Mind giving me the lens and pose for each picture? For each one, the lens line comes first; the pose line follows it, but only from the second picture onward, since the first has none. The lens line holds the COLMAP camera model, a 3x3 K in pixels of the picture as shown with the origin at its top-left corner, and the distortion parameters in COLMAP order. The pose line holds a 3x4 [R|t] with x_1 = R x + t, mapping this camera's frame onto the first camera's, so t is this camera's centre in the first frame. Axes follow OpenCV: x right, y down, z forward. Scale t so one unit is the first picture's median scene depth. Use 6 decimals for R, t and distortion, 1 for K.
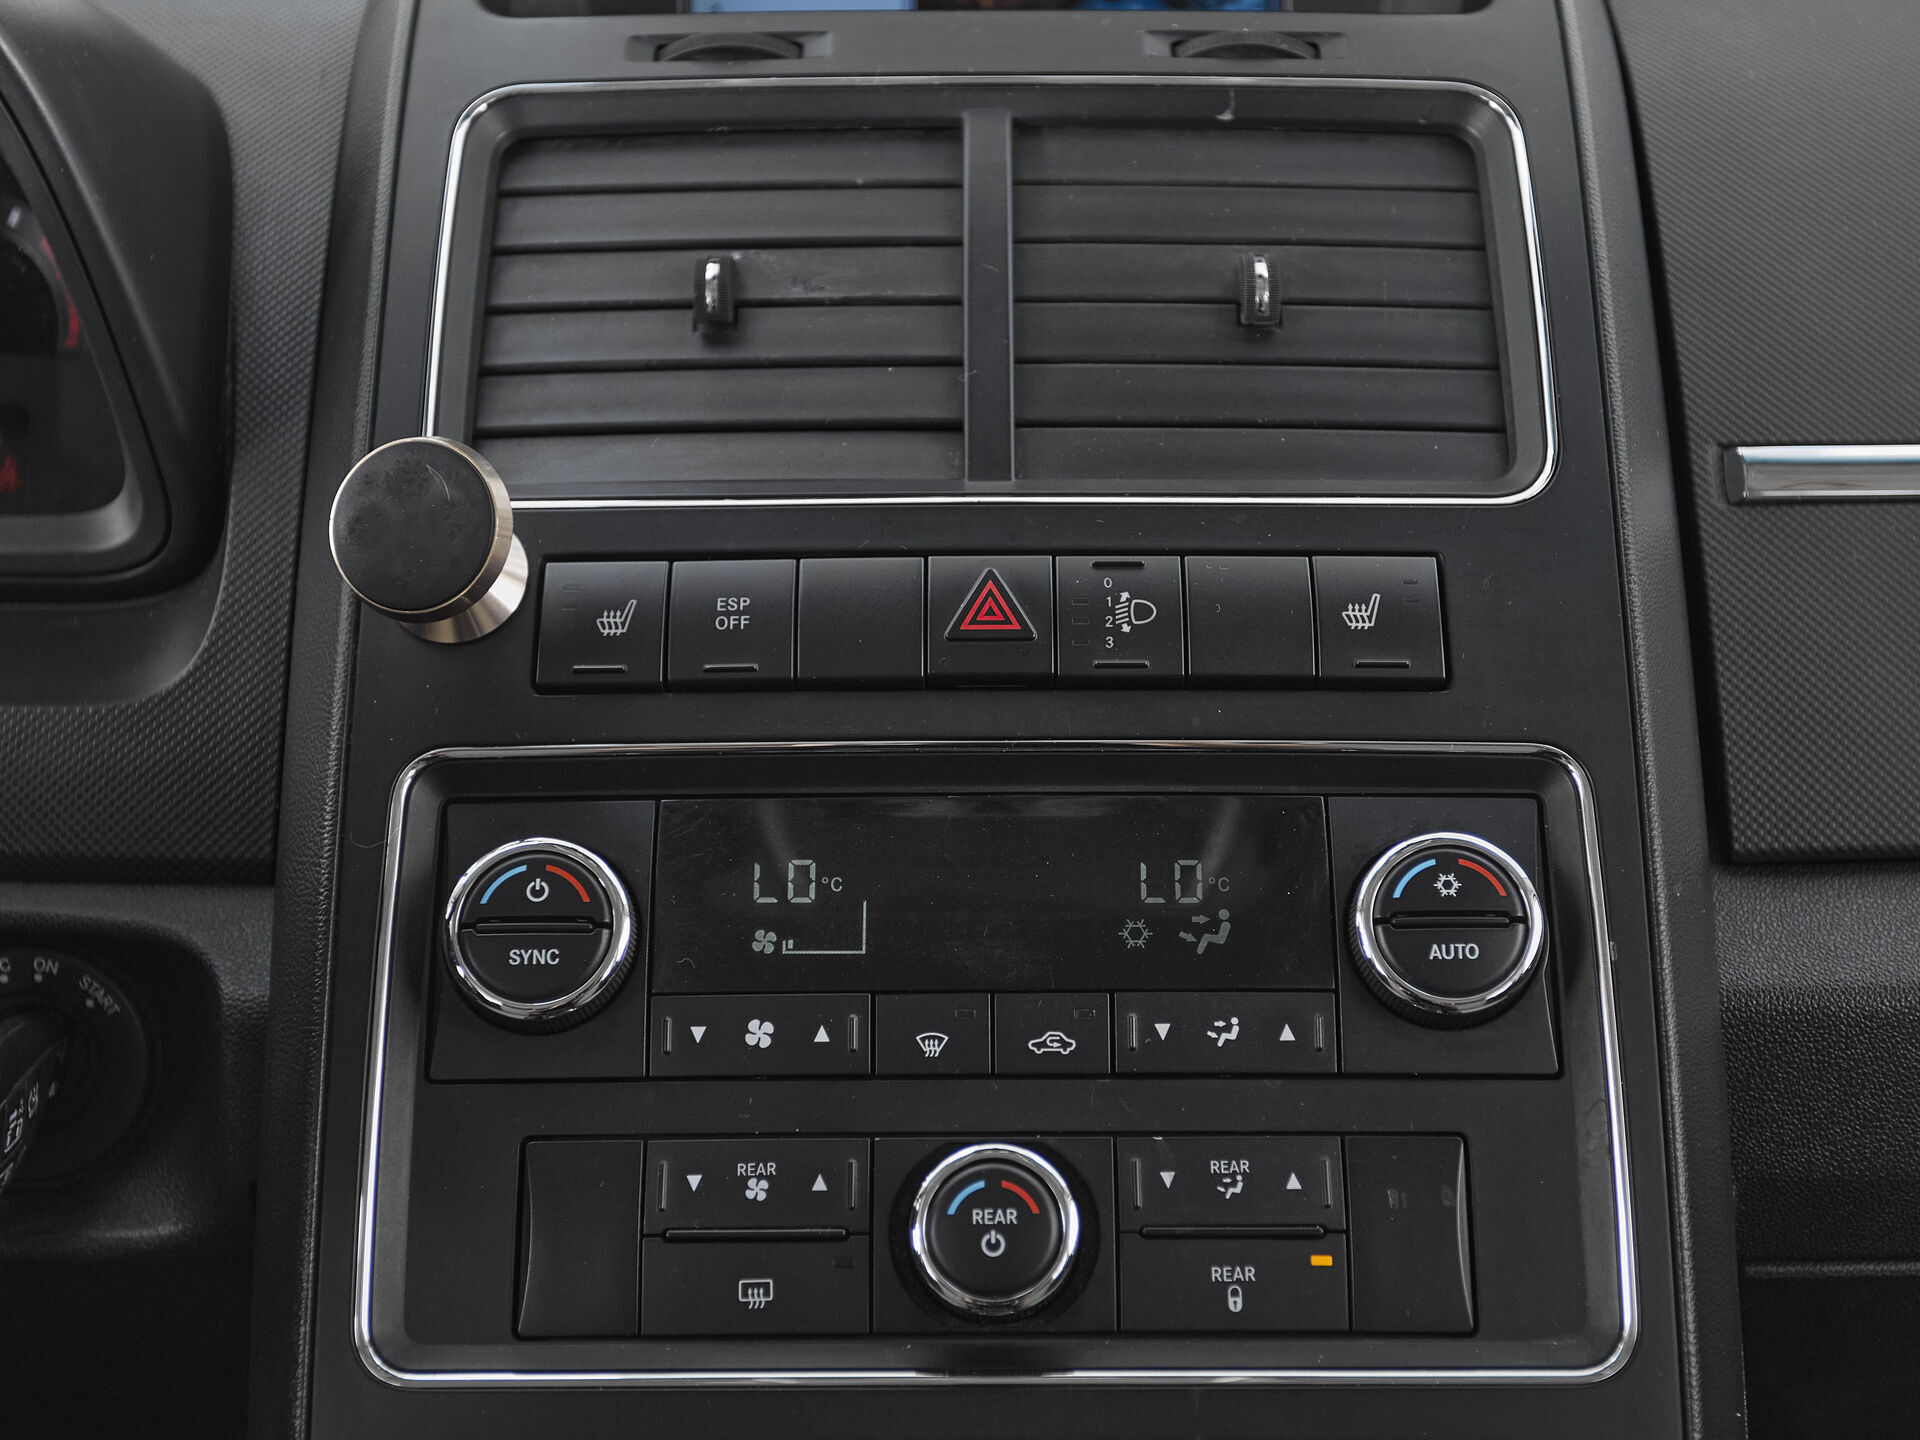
lens RADIAL K [[2710.9, 0, 965.8], [0, 2710.9, 656.6], [0, 0, 1]] dist [0.015808, 0.003177]
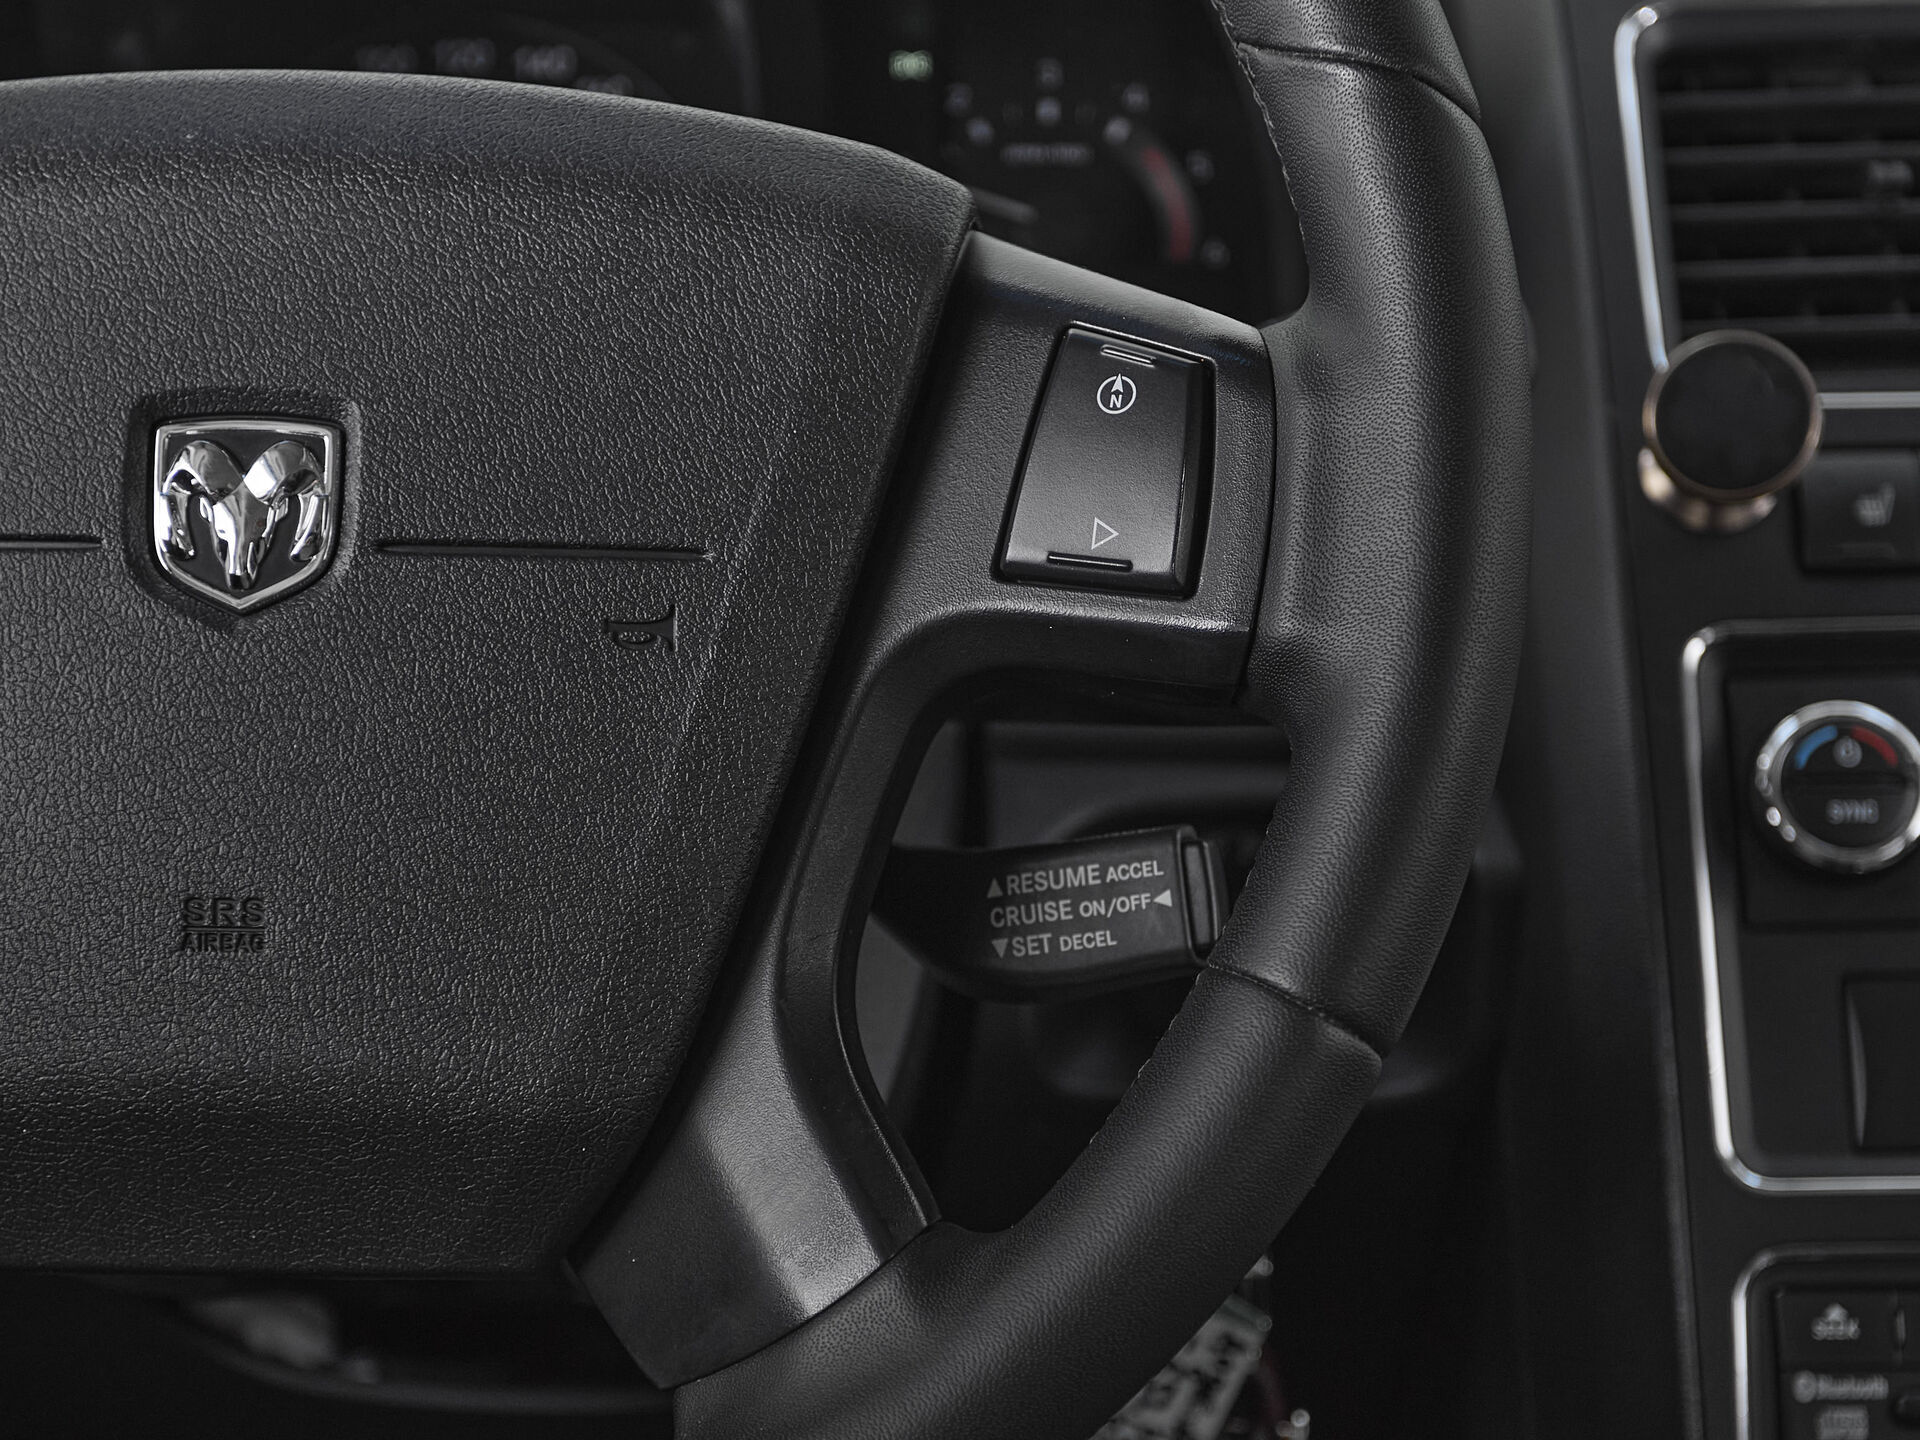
lens RADIAL K [[3445.9, 0, 967.1], [0, 3445.9, 852.8], [0, 0, 1]] dist [0.017201, 0.044613]
pose [[0.999380, -0.005626, 0.034767, -0.536990], [0.003989, 0.998889, 0.046958, 0.057688], [-0.034992, -0.046790, 0.998292, -0.356780]]
